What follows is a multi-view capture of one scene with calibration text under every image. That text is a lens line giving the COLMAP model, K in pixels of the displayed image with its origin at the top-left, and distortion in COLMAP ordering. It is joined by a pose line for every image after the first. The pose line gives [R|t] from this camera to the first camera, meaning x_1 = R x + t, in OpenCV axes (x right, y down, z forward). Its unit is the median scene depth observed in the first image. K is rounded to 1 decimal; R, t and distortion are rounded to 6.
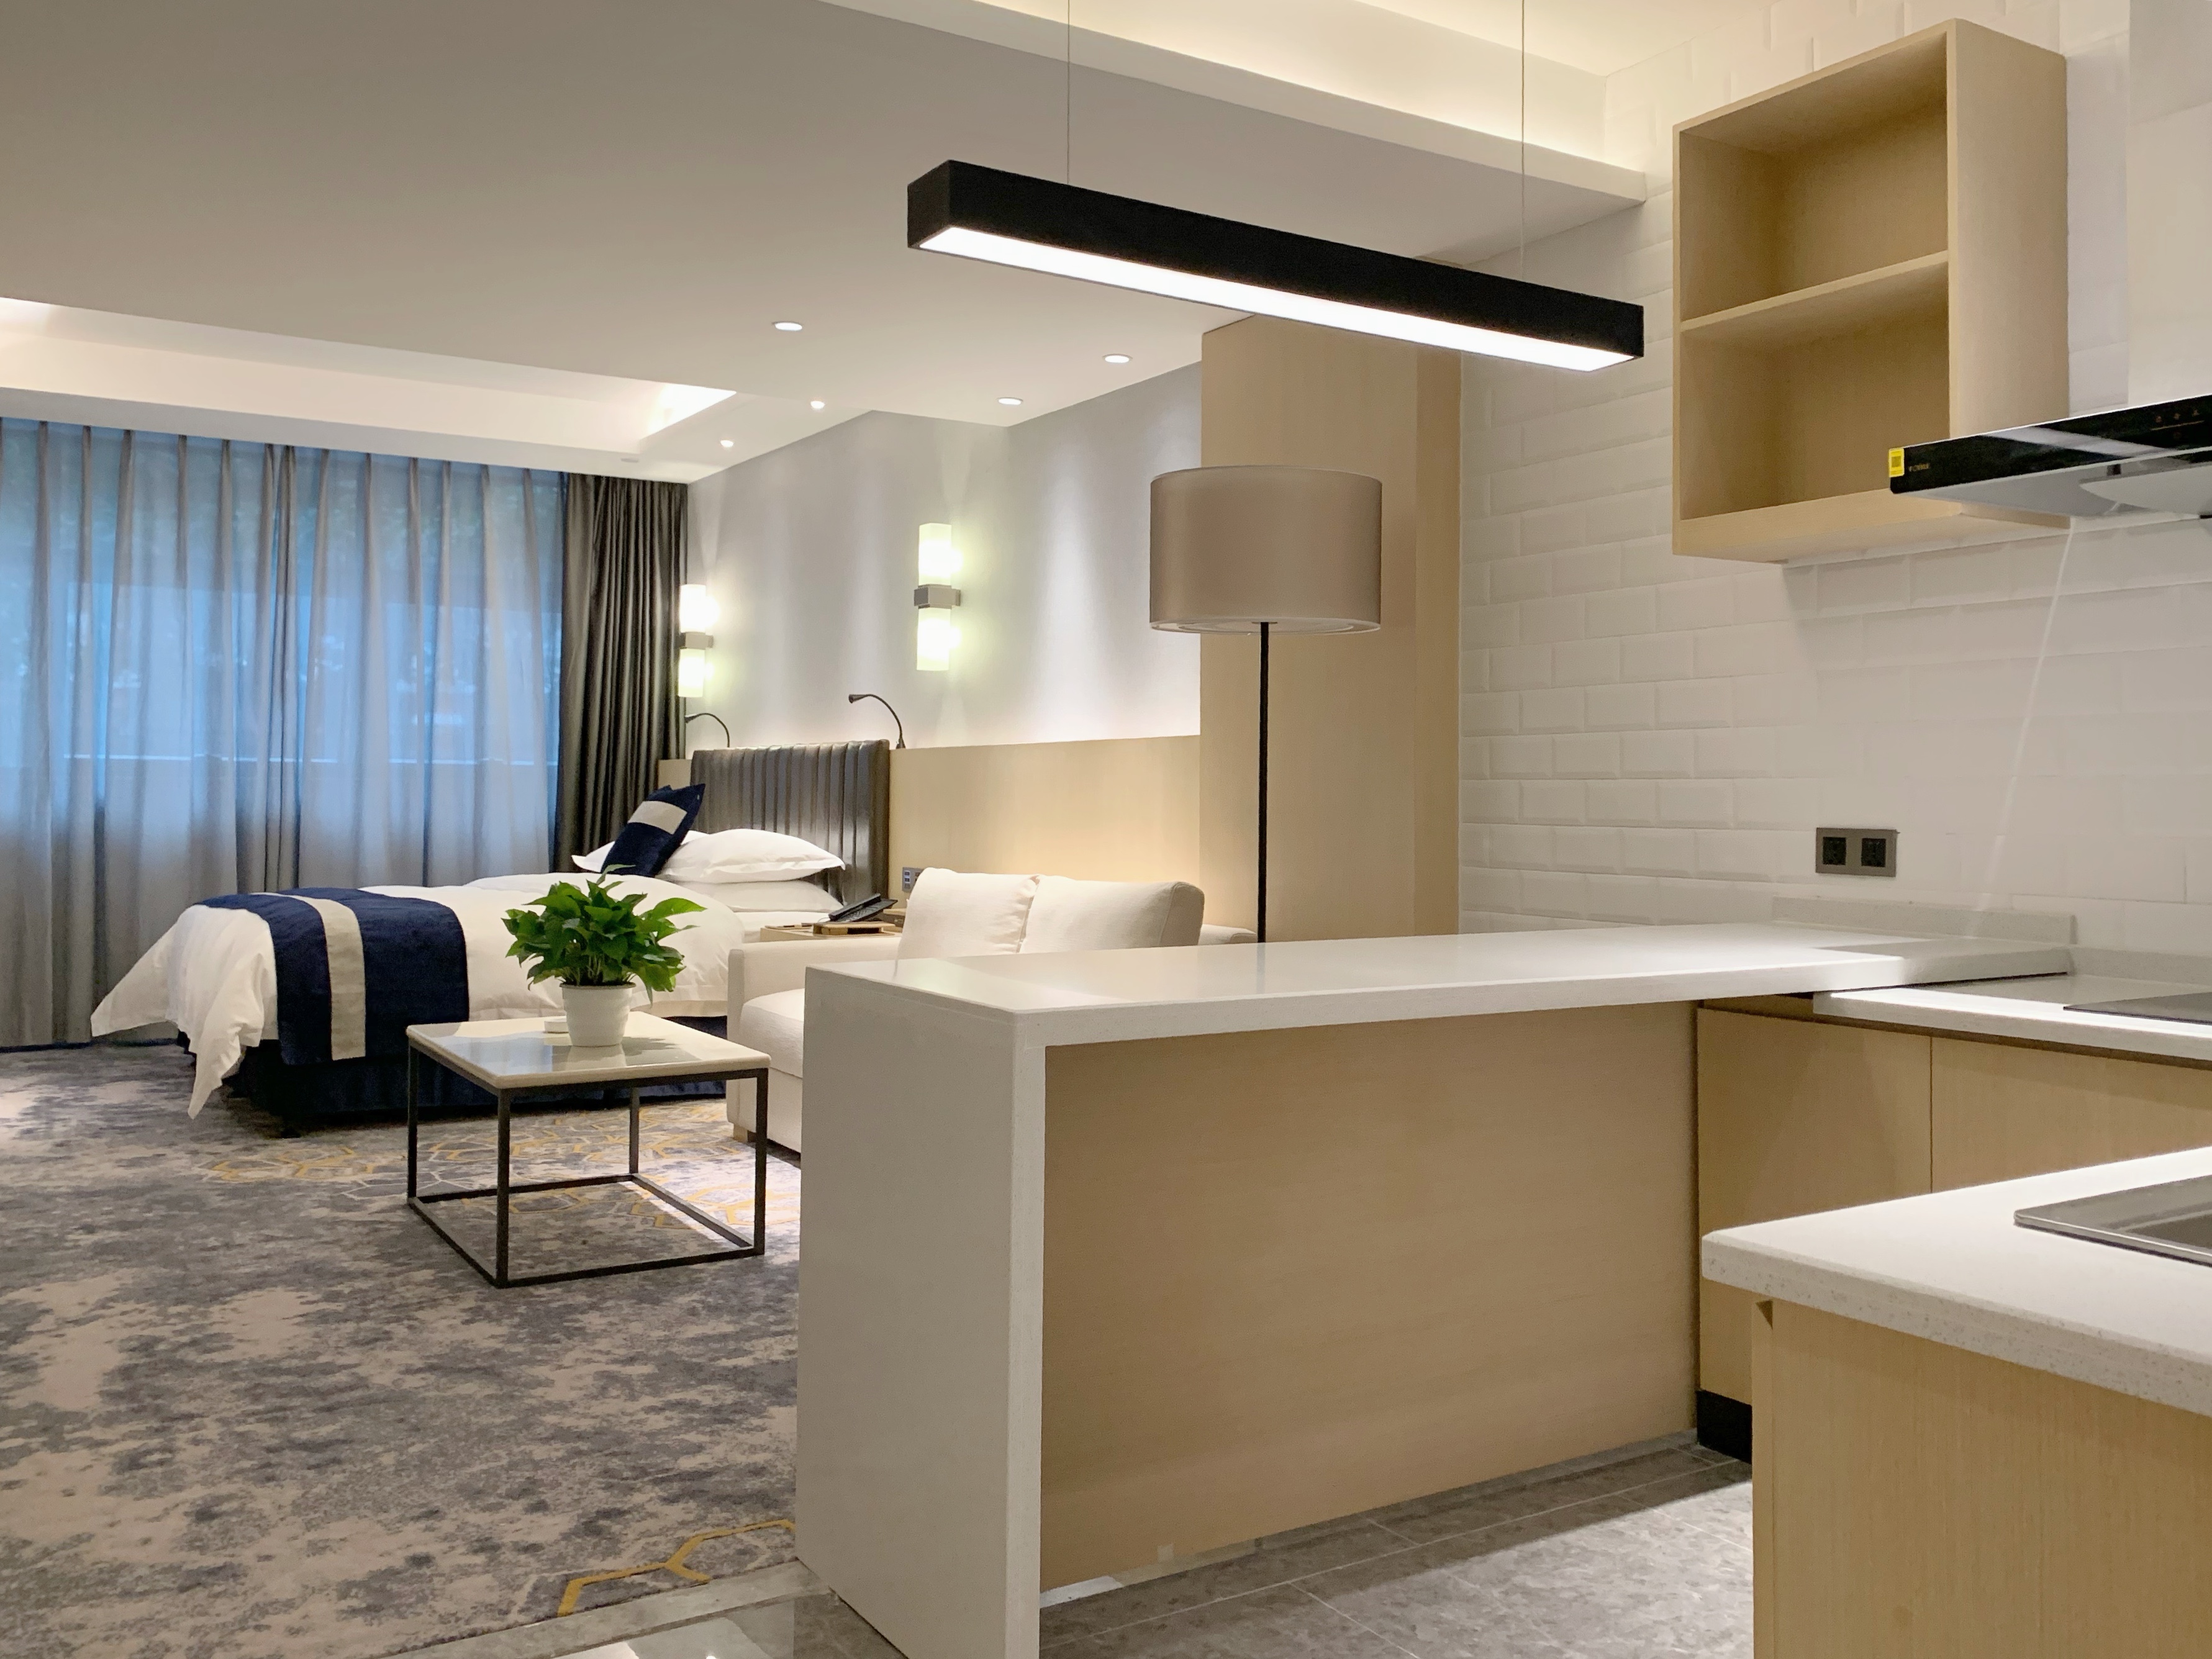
lens RADIAL K [[1839.7, 0, 1157.7], [0, 1839.7, 717.2], [0, 0, 1]] dist [0.013945, 0.003098]
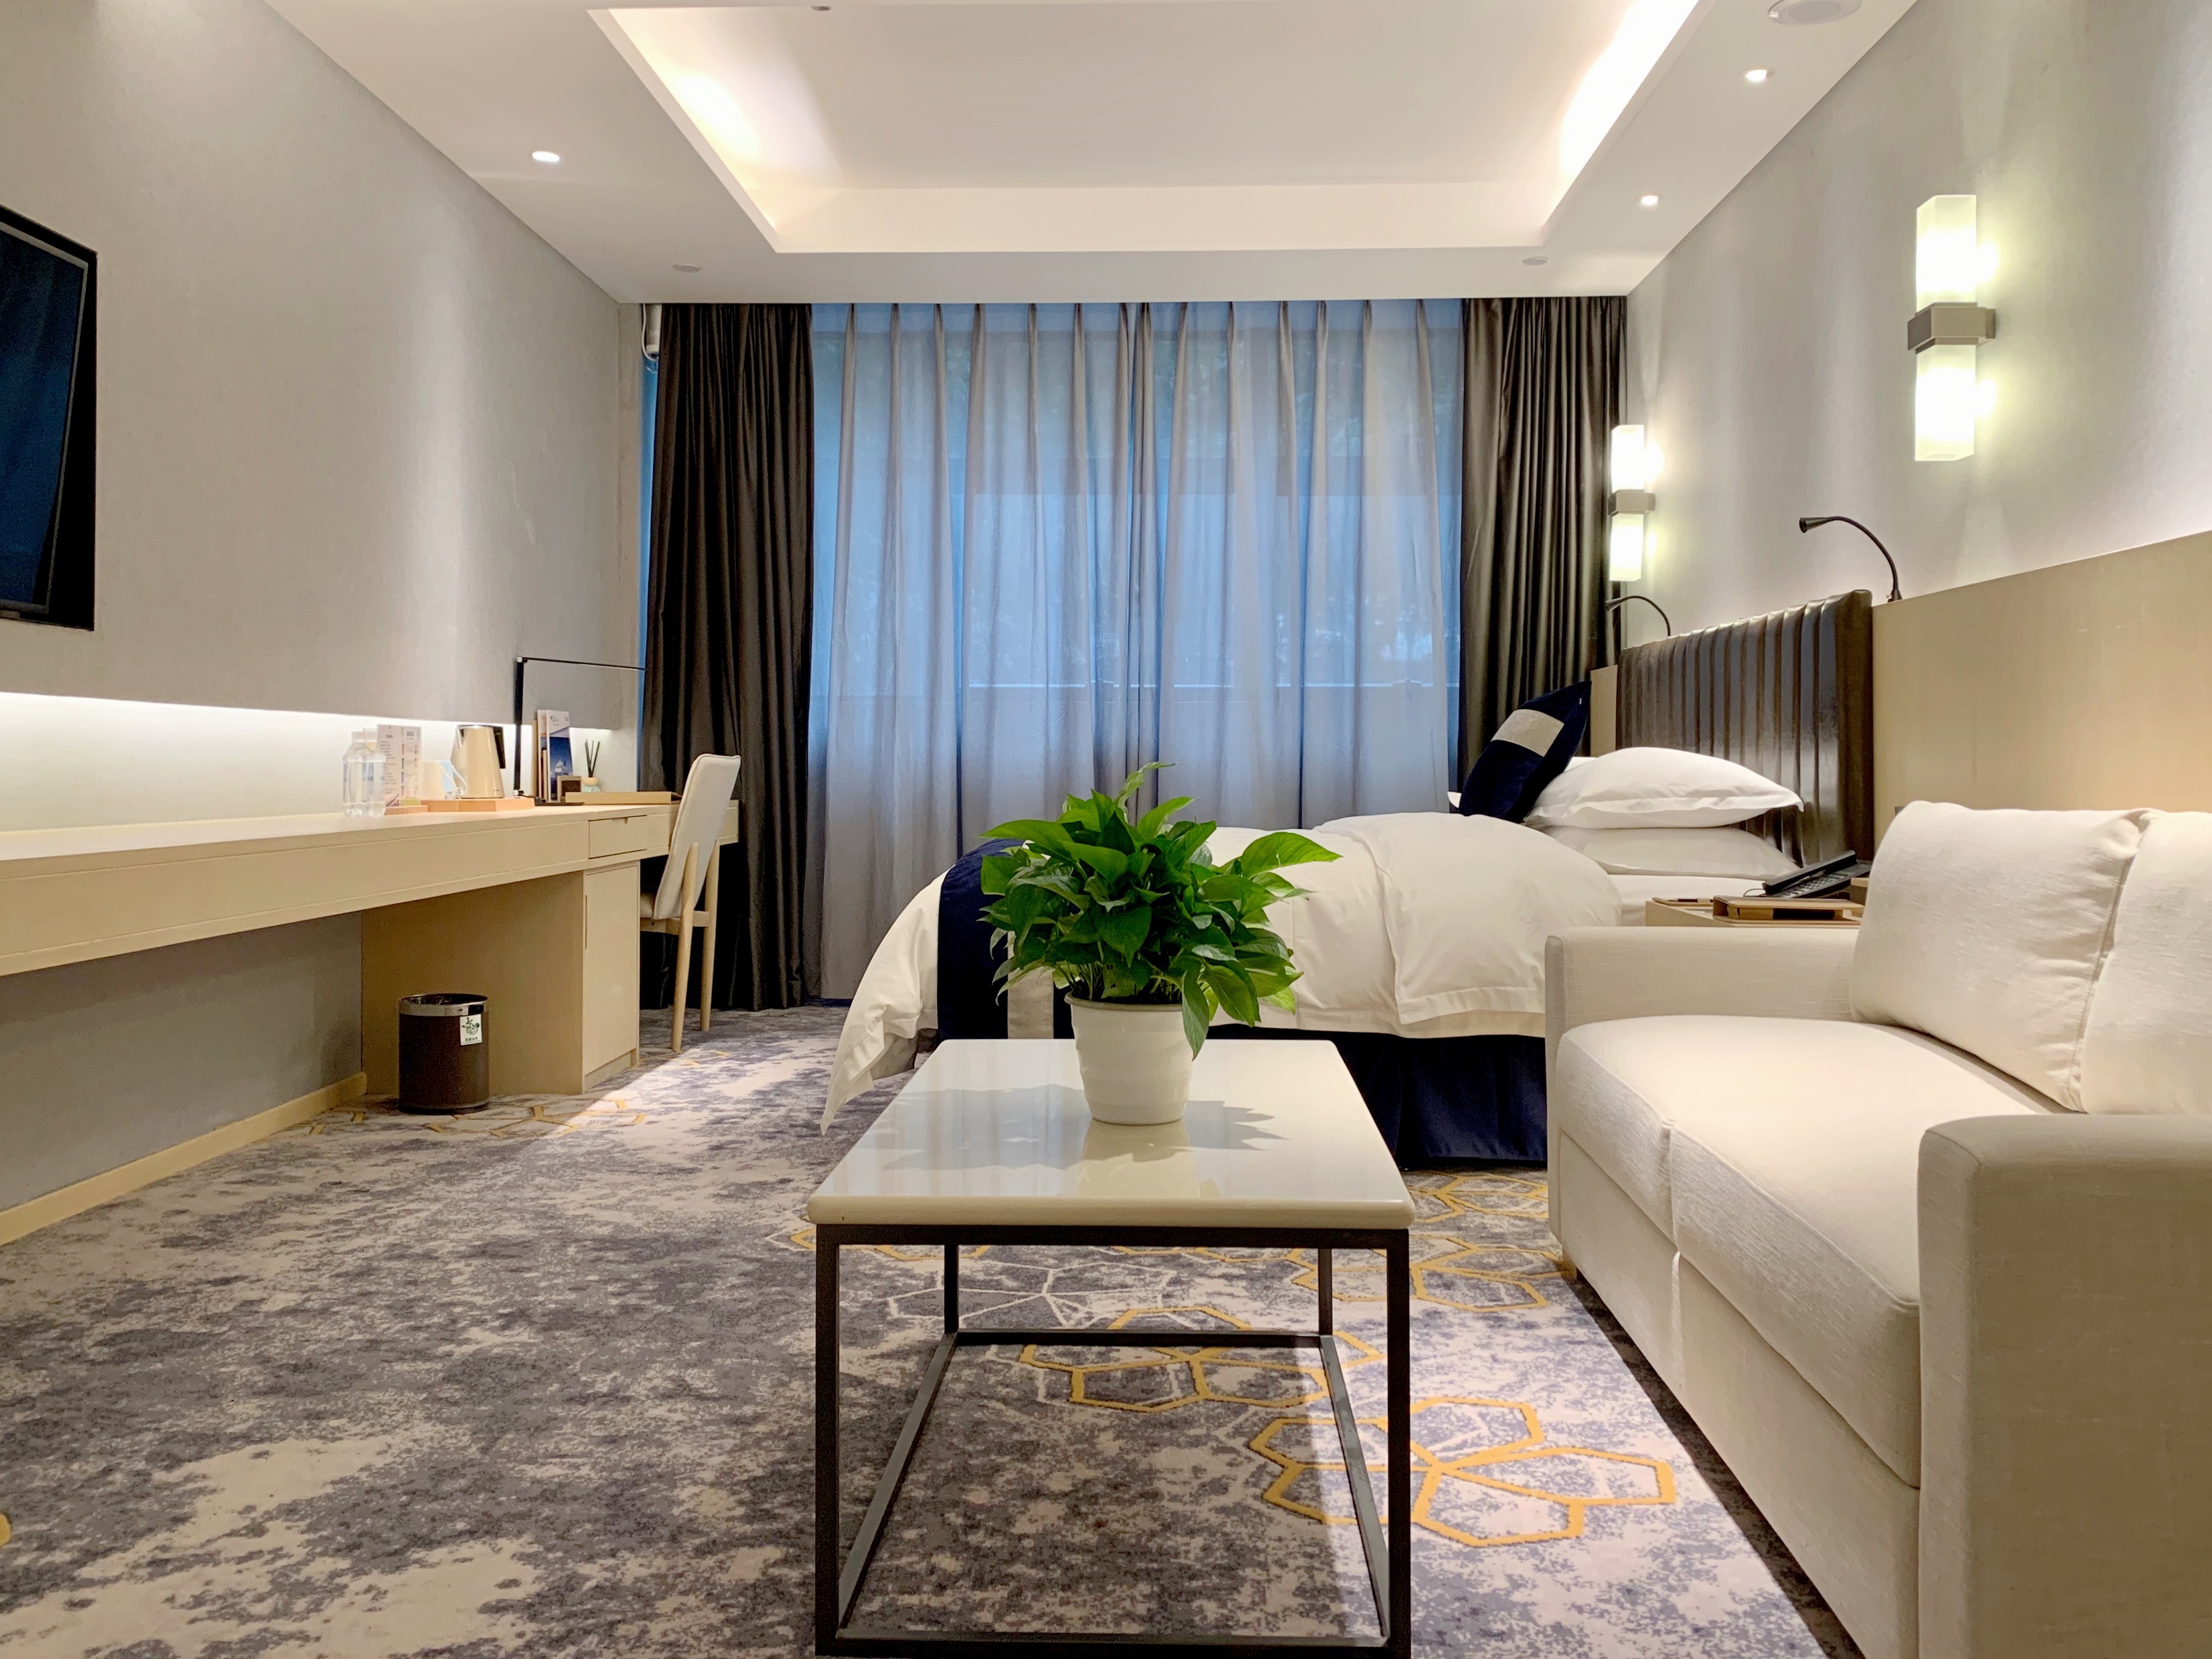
lens RADIAL K [[1839.9, 0, 1157.7], [0, 1839.9, 717.1], [0, 0, 1]] dist [0.013945, 0.003098]
pose [[0.837229, -0.013756, -0.546680, -0.014821], [0.023874, 0.999650, 0.011410, 0.039402], [0.546331, -0.022604, 0.837264, 0.371561]]
